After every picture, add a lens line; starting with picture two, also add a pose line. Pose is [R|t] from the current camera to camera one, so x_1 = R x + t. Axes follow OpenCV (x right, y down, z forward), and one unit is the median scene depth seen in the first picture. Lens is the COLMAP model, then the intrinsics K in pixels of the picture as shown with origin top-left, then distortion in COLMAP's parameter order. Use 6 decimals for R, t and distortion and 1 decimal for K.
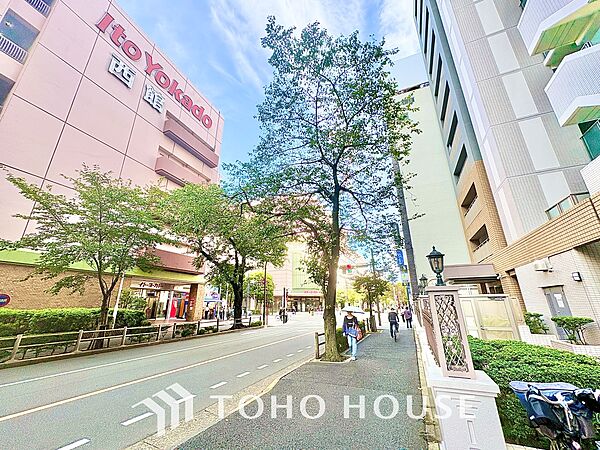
lens RADIAL K [[240.1, 0, 300.1], [0, 240.1, 220.9], [0, 0, 1]] dist [0.001173, 0.000093]
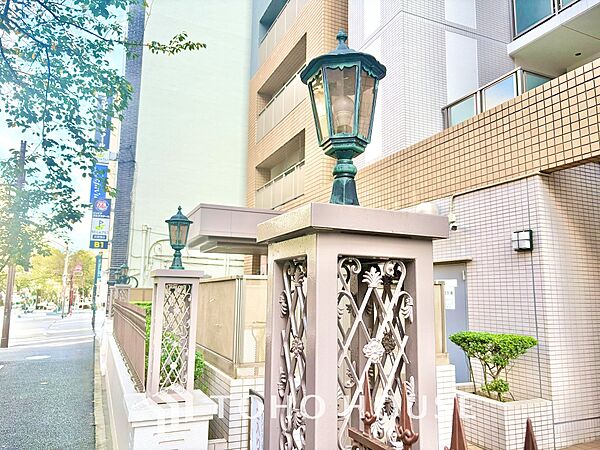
lens RADIAL K [[454.5, 0, 302.9], [0, 454.5, 224.4], [0, 0, 1]] dist [0.003697, 0.001062]
pose [[0.667894, 0.126859, 0.733365, 0.167589], [-0.260903, 0.962745, 0.071073, 0.134535], [-0.697028, -0.238806, 0.676110, 0.399218]]
